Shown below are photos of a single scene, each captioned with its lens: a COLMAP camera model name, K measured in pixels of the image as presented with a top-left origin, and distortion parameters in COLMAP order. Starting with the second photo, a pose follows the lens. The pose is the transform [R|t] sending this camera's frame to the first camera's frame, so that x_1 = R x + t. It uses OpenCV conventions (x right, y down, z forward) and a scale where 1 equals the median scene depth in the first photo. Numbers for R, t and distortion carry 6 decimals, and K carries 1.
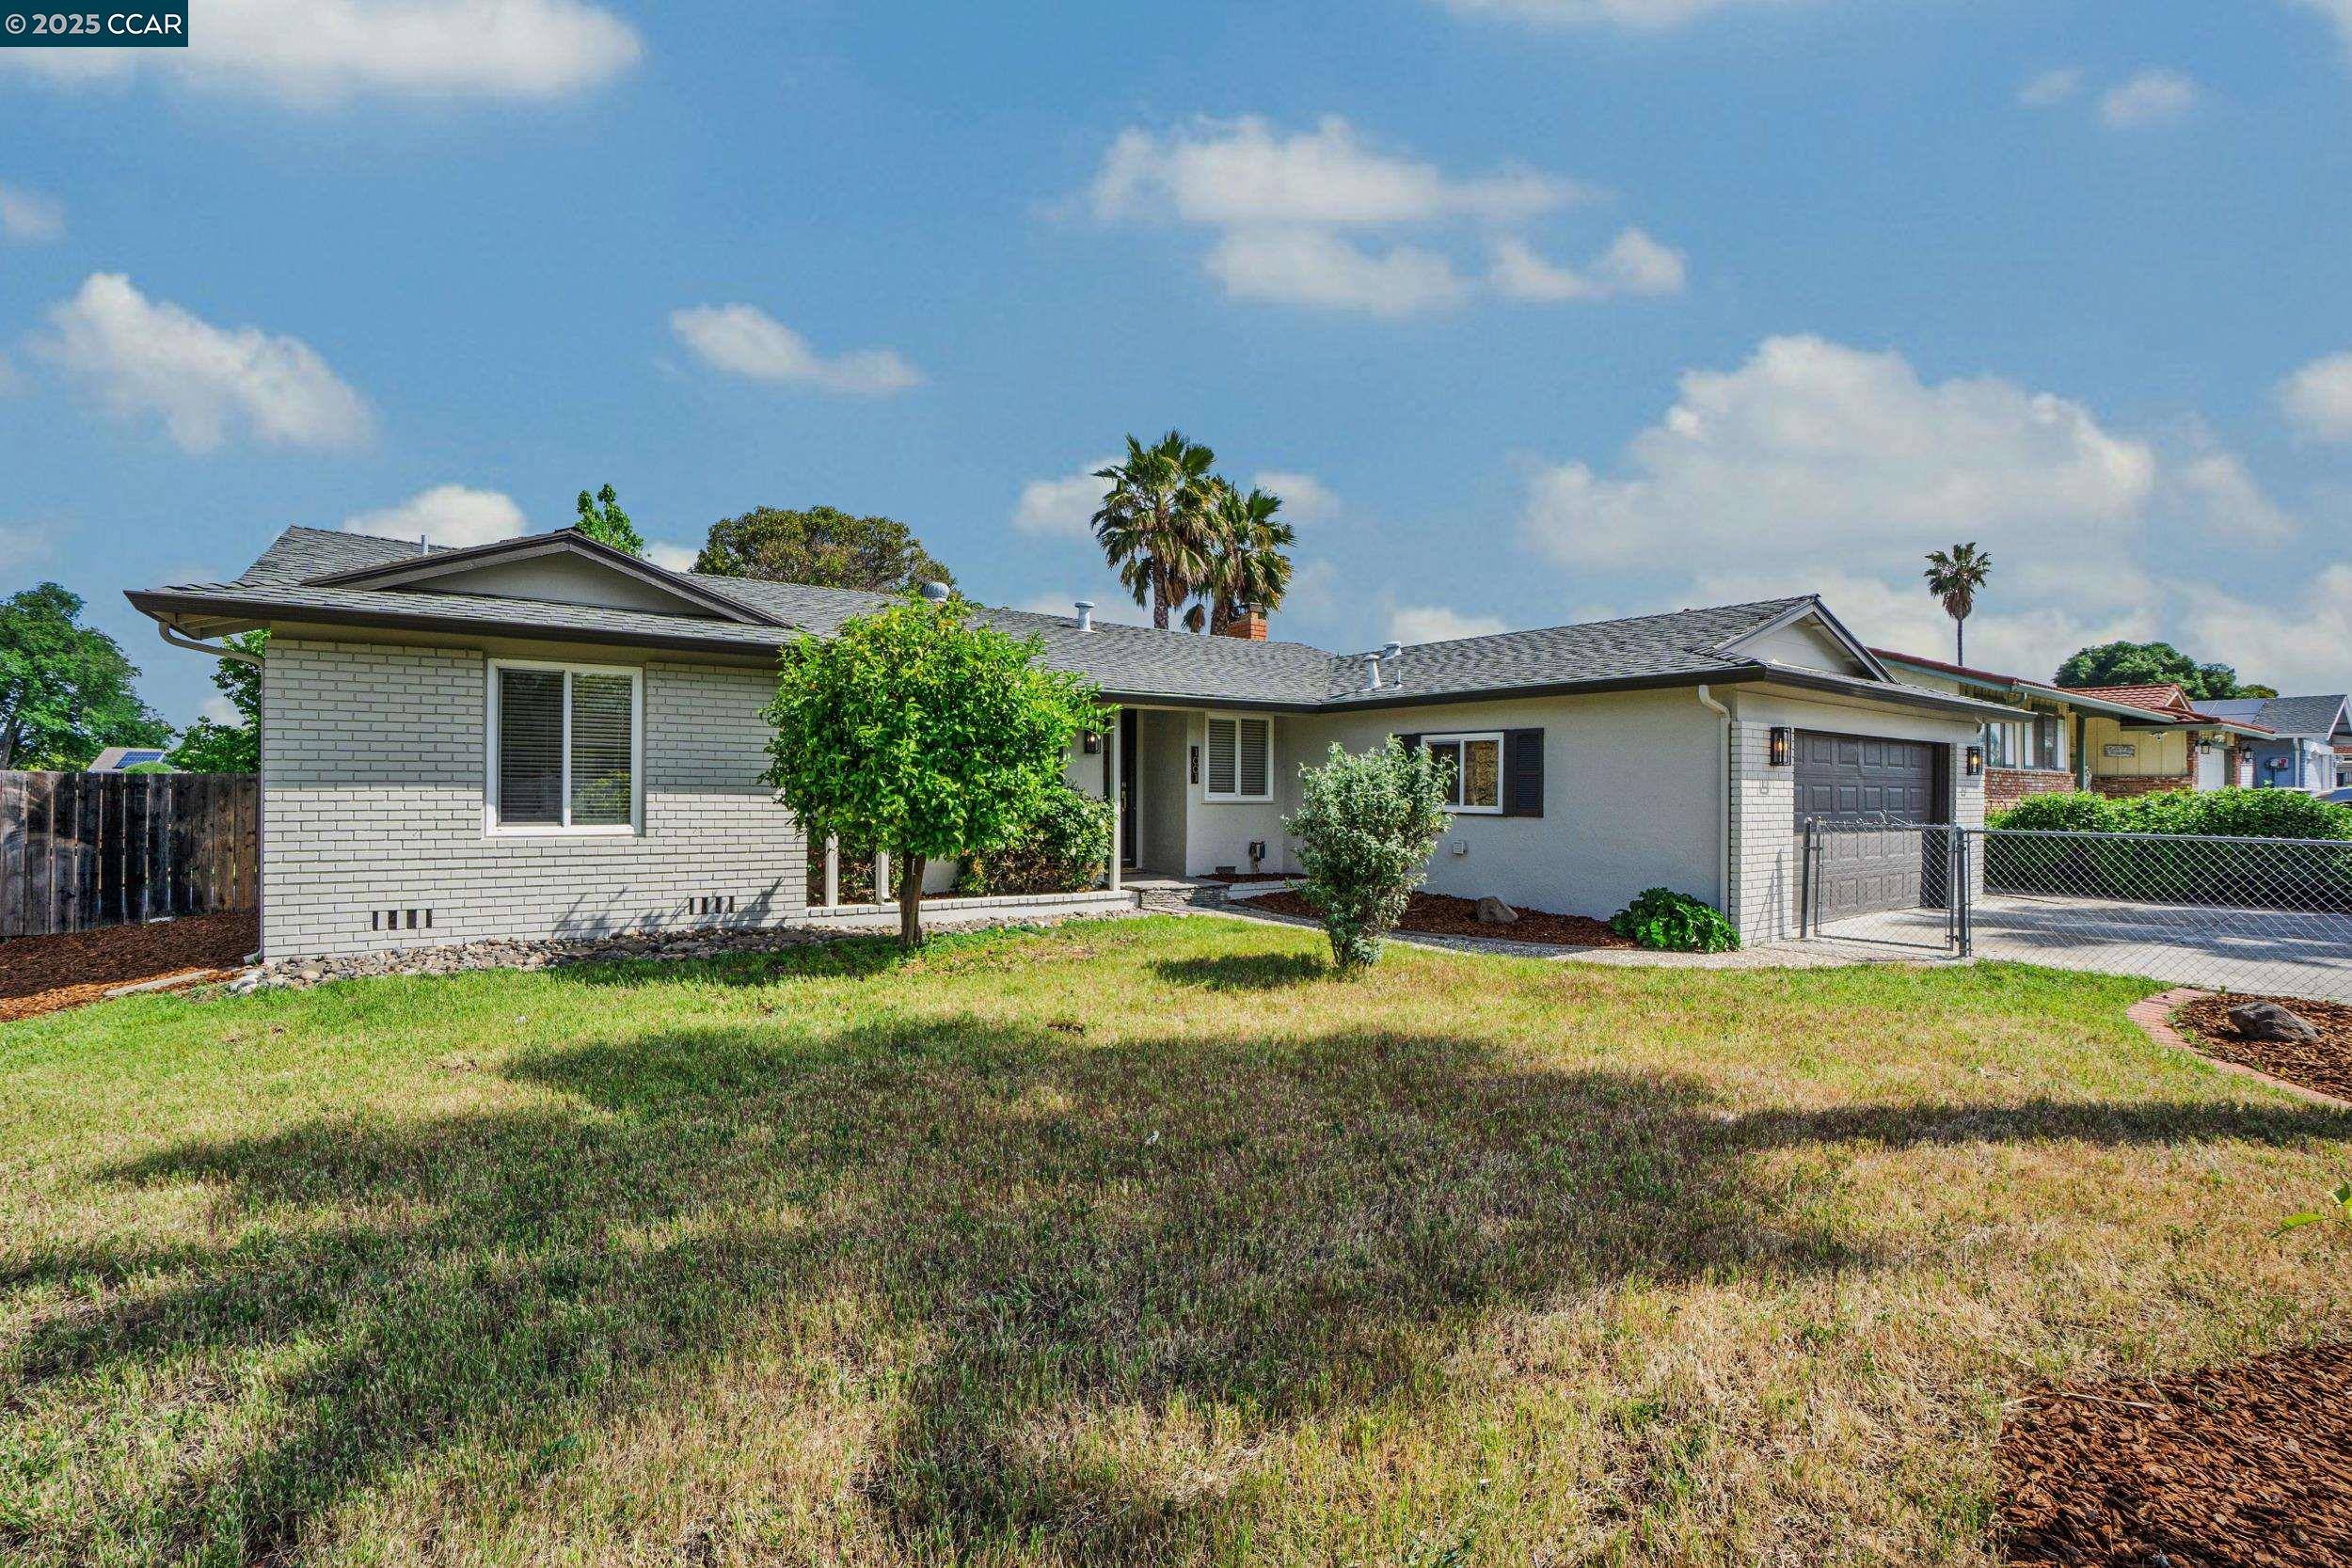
lens RADIAL K [[1044.2, 0, 1180.2], [0, 1044.2, 796.3], [0, 0, 1]] dist [-0.034314, 0.000380]
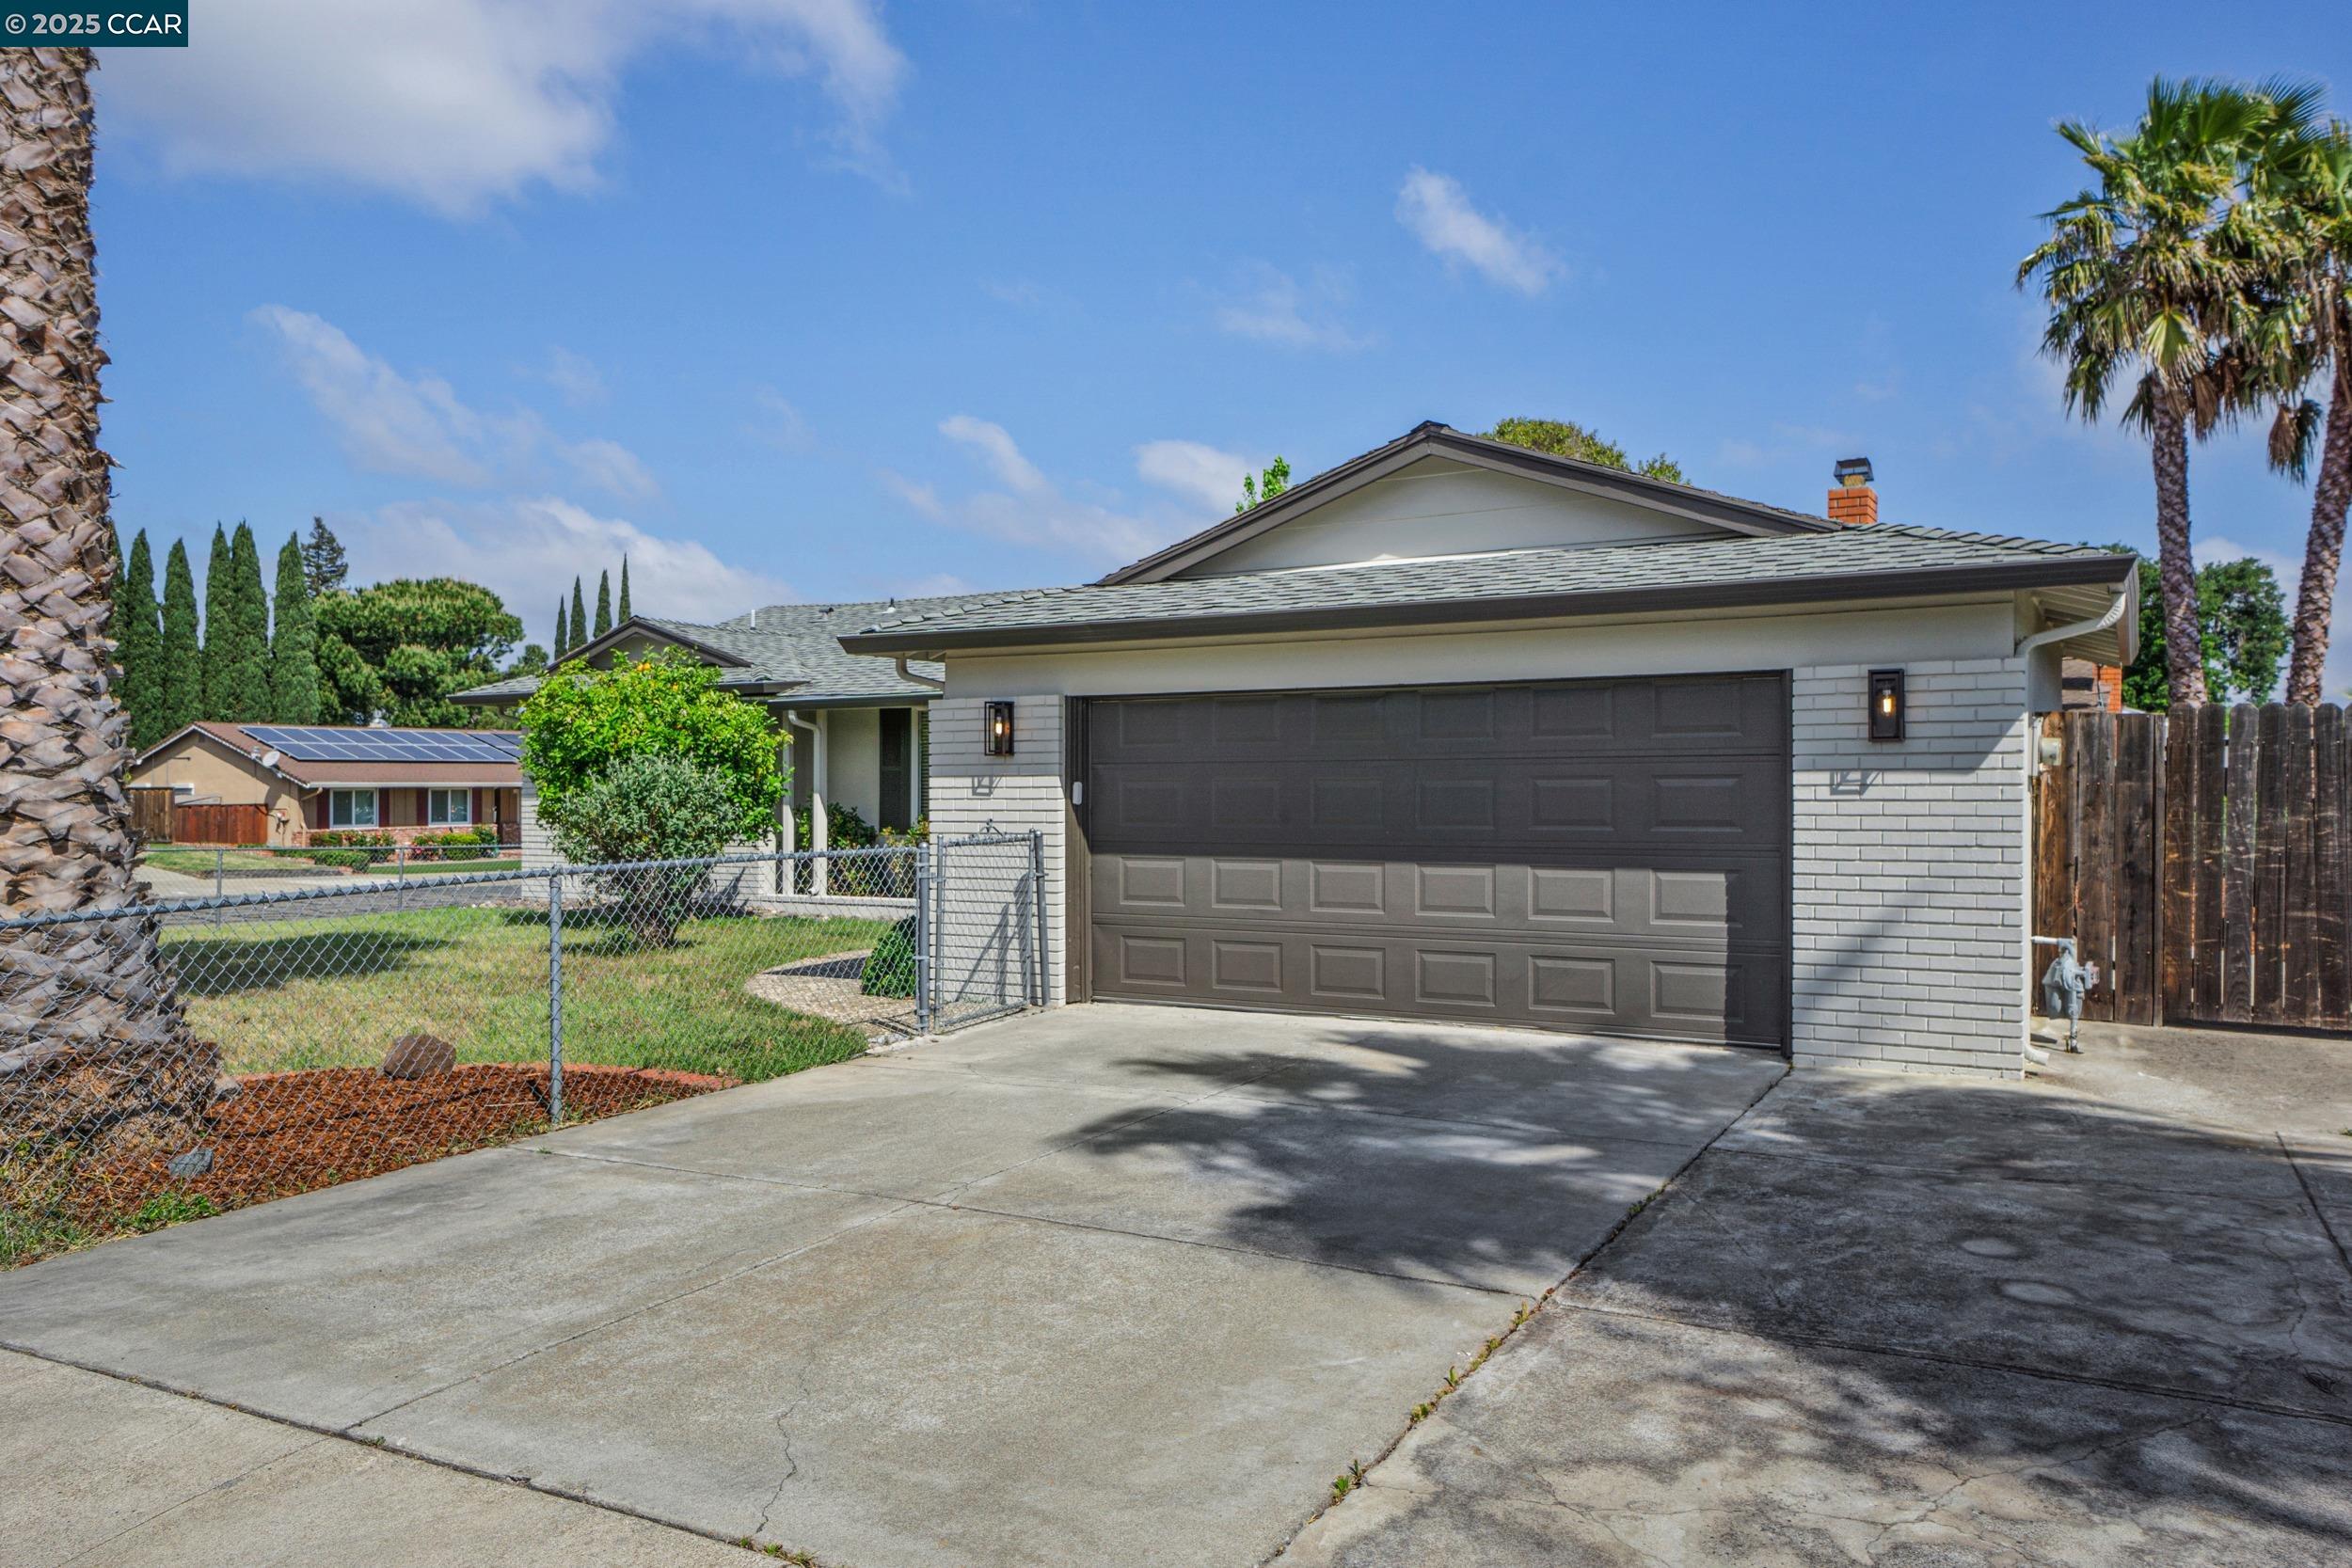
lens RADIAL K [[1726.7, 0, 1176.4], [0, 1726.7, 795.3], [0, 0, 1]] dist [-0.005668, -0.005196]
pose [[0.441336, -0.006316, -0.897320, 1.718202], [0.004274, 0.999979, -0.004936, 0.004261], [0.897332, -0.001657, 0.441353, 0.554054]]
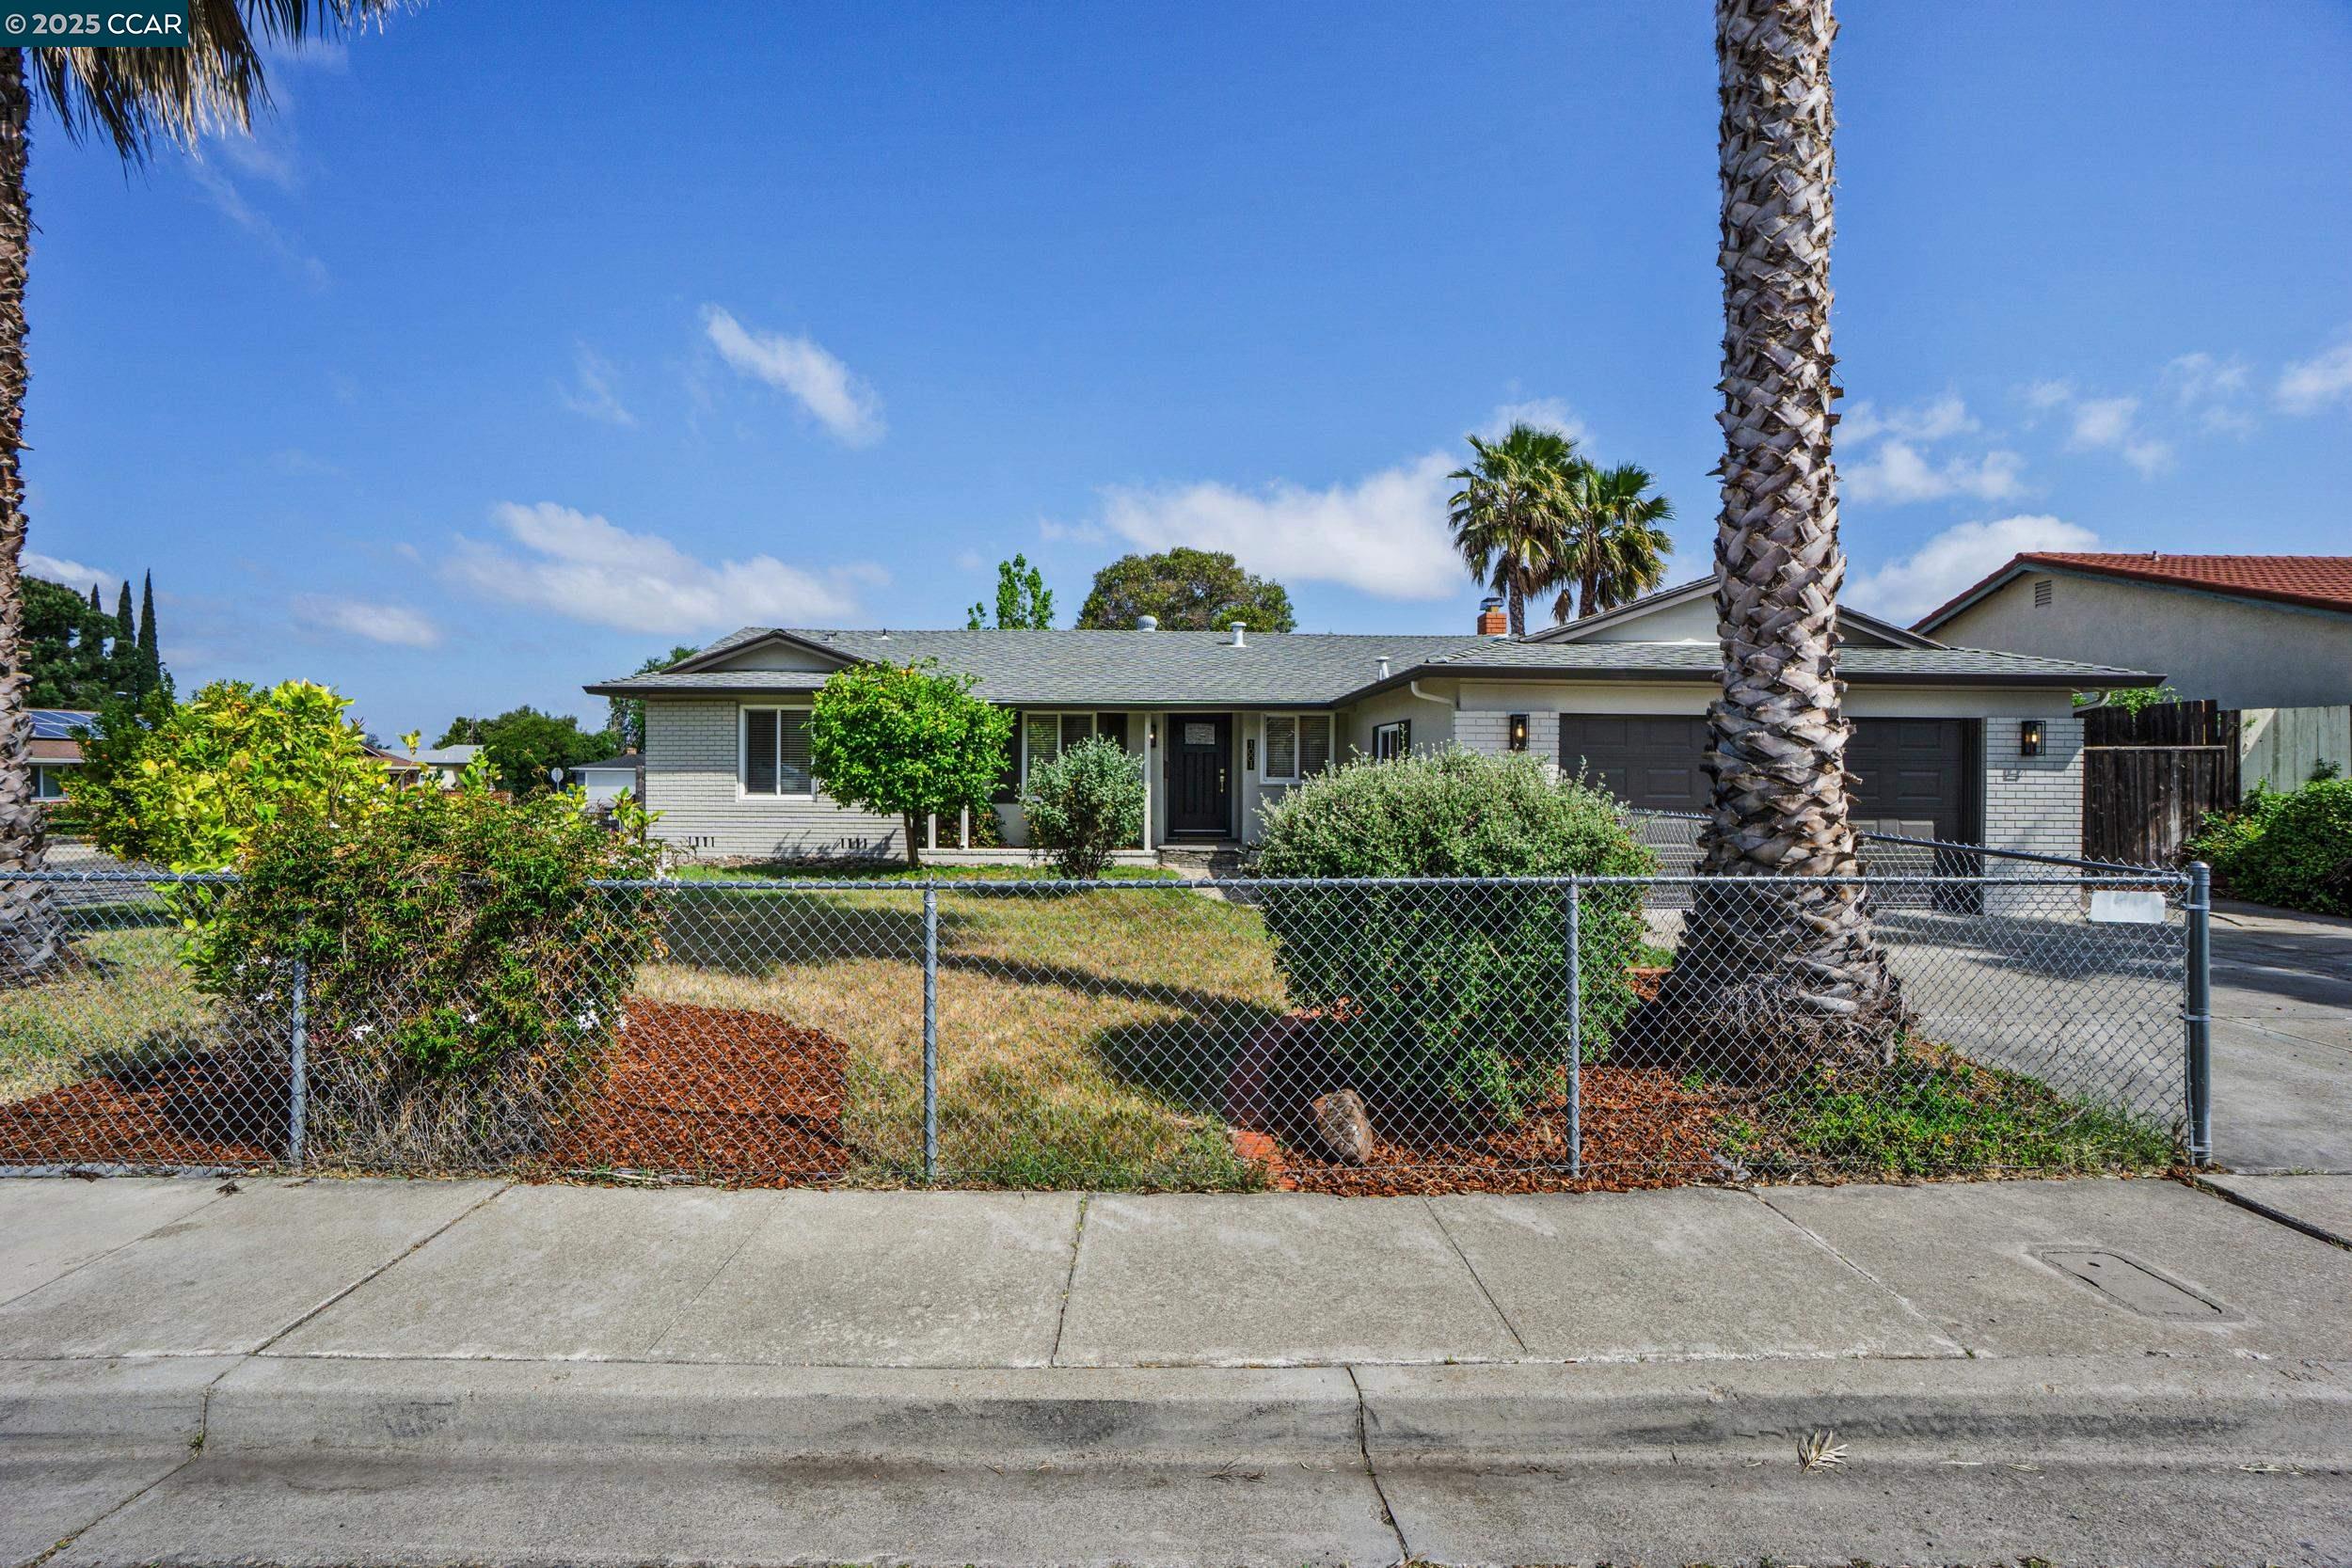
lens RADIAL K [[1044.2, 0, 1177.1], [0, 1044.2, 773.8], [0, 0, 1]] dist [-0.034314, 0.000380]
pose [[0.839189, -0.001814, -0.543837, 0.884508], [-0.002628, 0.999969, -0.007391, 0.003019], [0.543833, 0.007632, 0.839159, -0.136498]]
